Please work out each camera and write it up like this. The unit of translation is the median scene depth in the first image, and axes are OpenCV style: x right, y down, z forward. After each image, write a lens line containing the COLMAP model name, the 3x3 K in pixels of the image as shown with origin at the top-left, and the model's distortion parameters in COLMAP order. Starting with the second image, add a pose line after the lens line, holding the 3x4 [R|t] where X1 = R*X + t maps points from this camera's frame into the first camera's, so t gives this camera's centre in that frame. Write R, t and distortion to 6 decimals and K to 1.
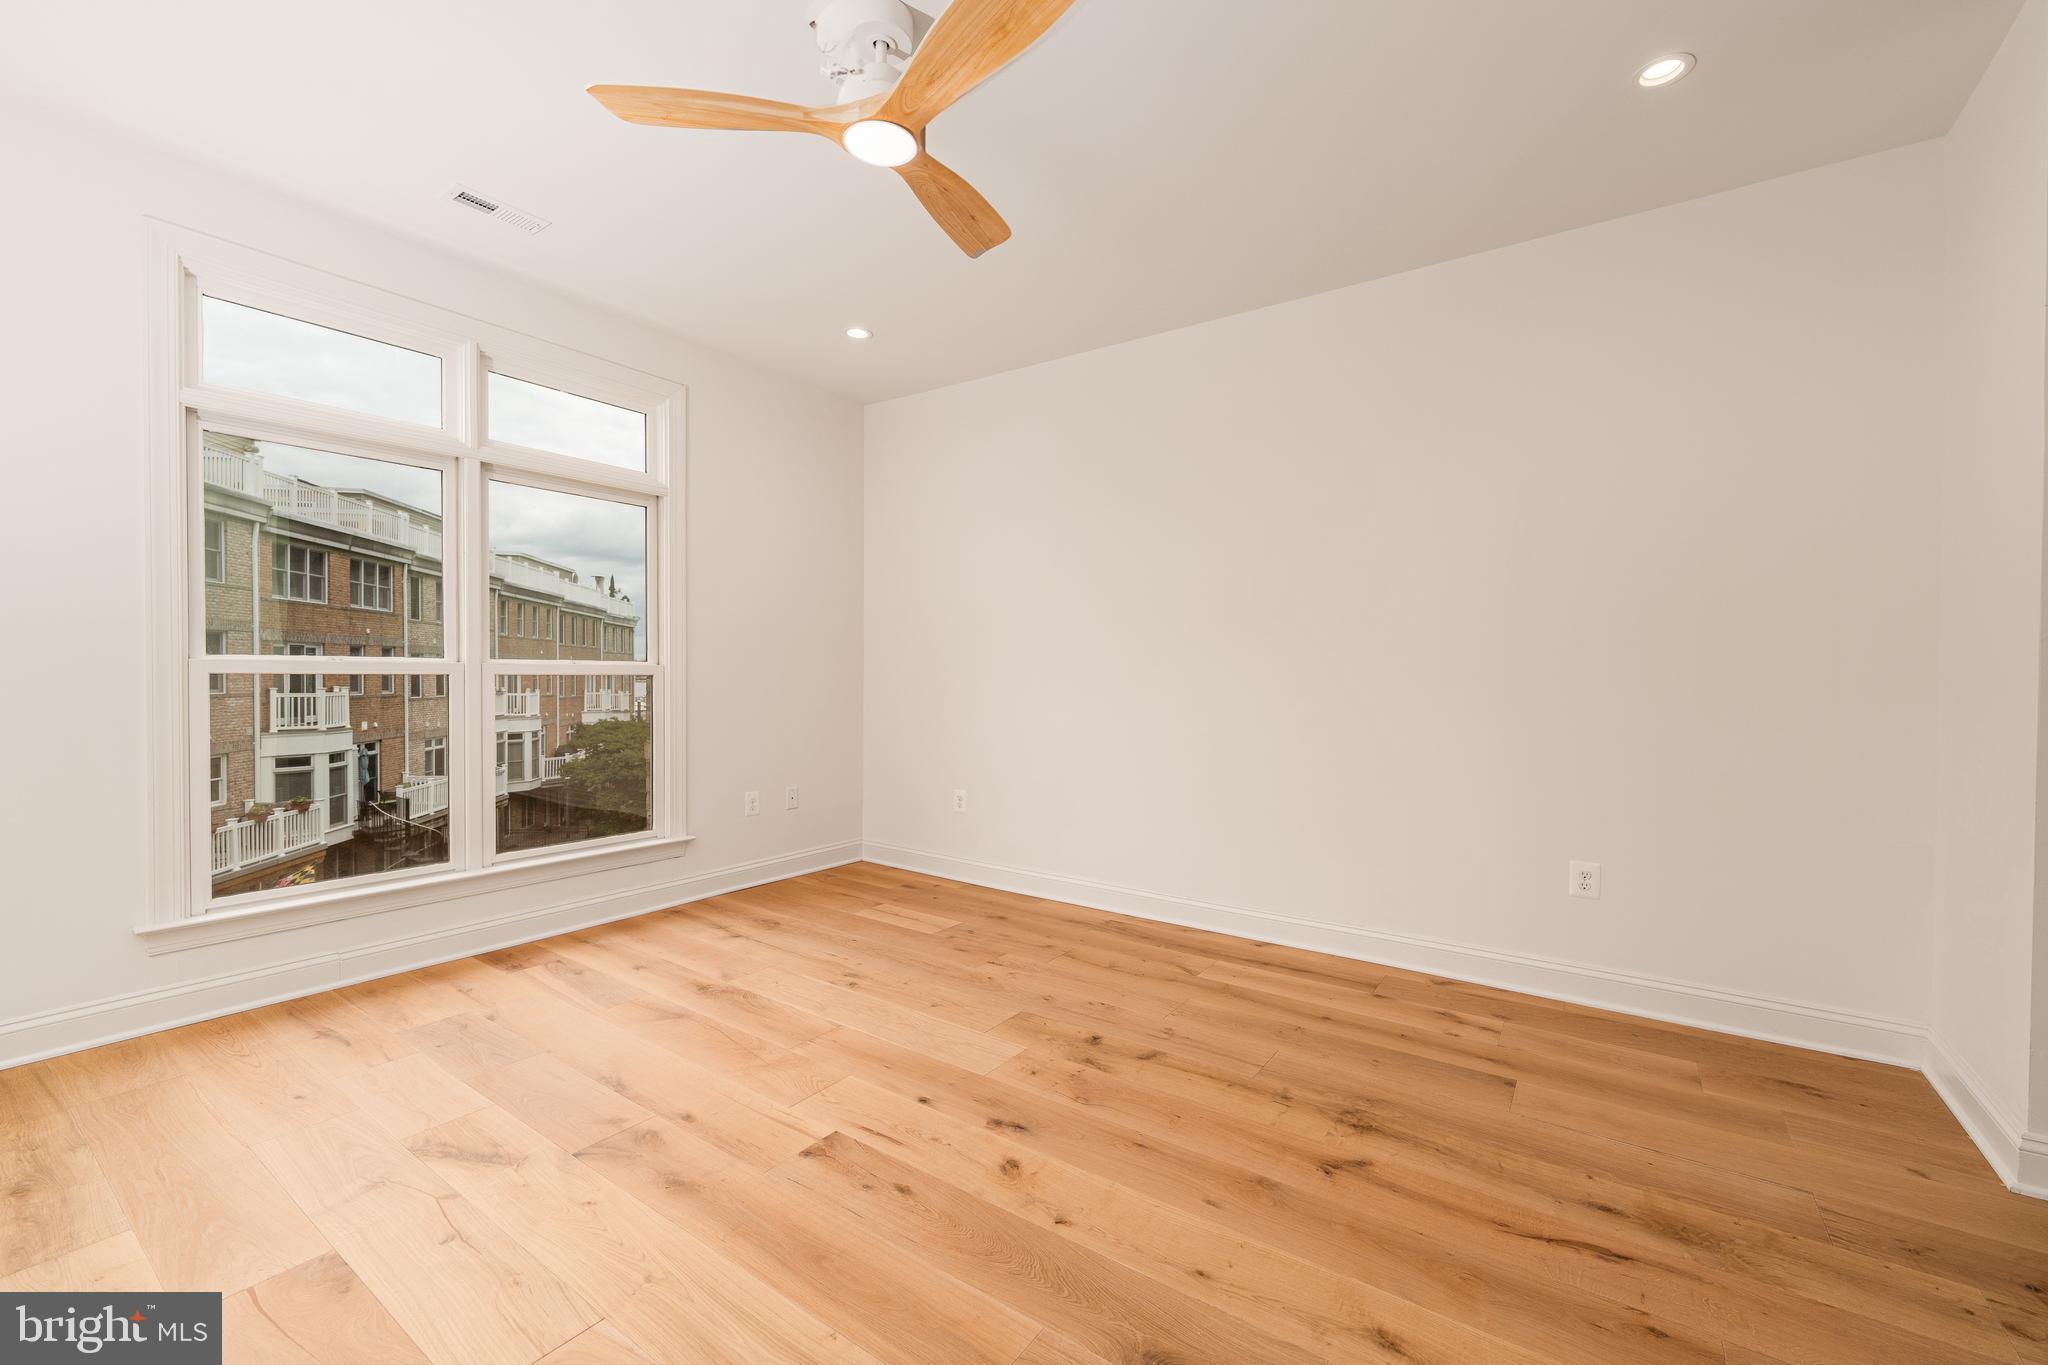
lens RADIAL K [[840.2, 0, 1018.6], [0, 840.2, 686.6], [0, 0, 1]] dist [-0.000387, -0.000808]
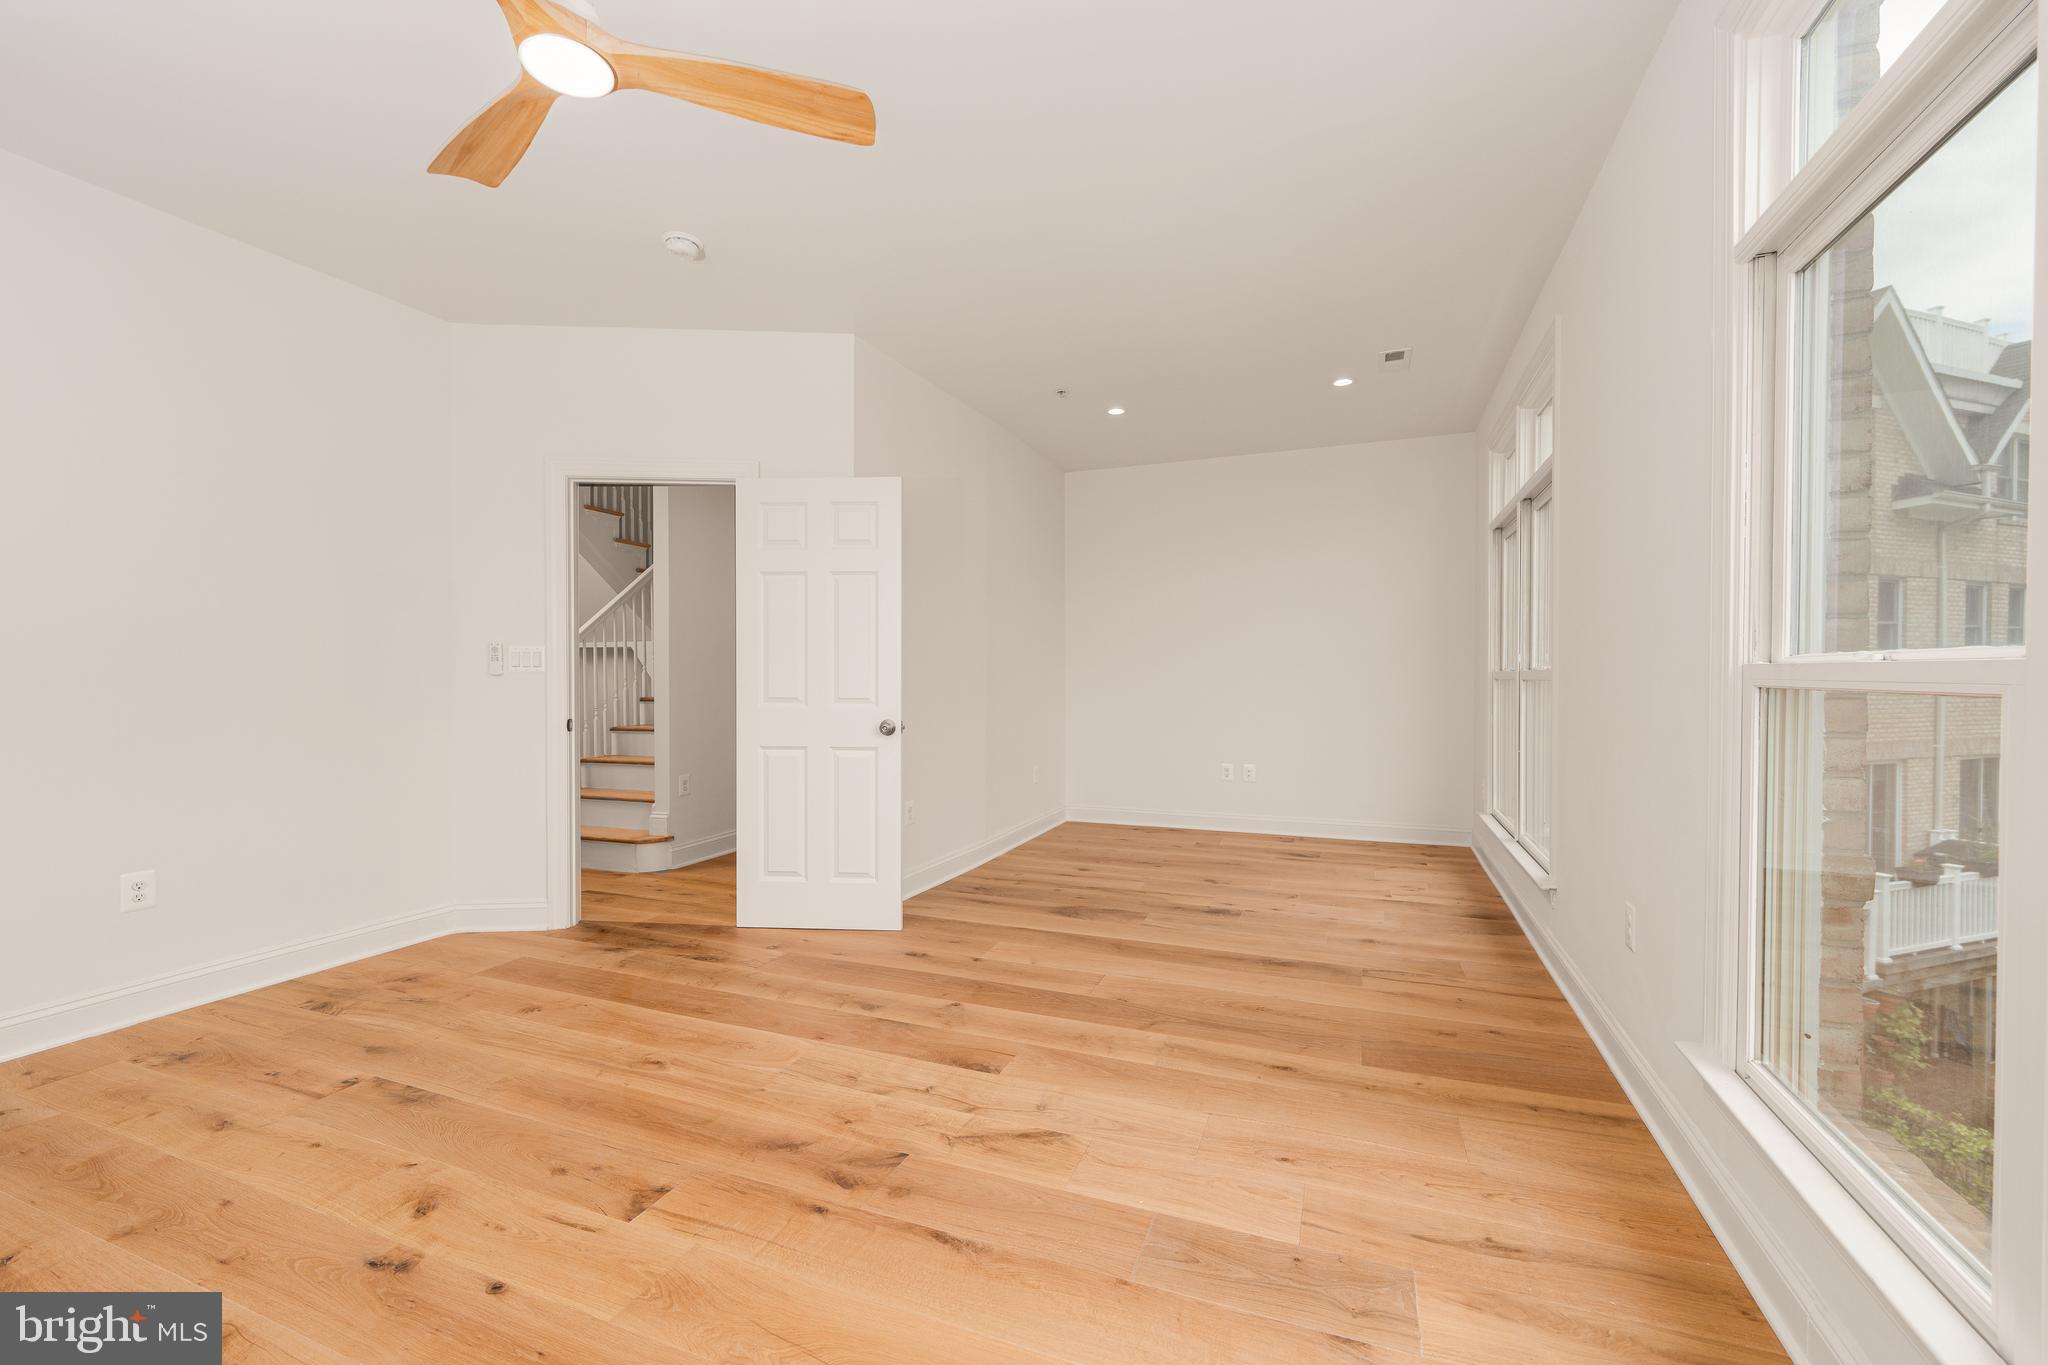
lens RADIAL K [[840.2, 0, 1018.6], [0, 840.2, 686.6], [0, 0, 1]] dist [-0.000387, -0.000808]
pose [[-0.972869, 0.000463, -0.231355, -0.415771], [-0.004142, 0.999803, 0.019421, -0.030485], [0.231319, 0.019852, -0.972675, 1.960679]]
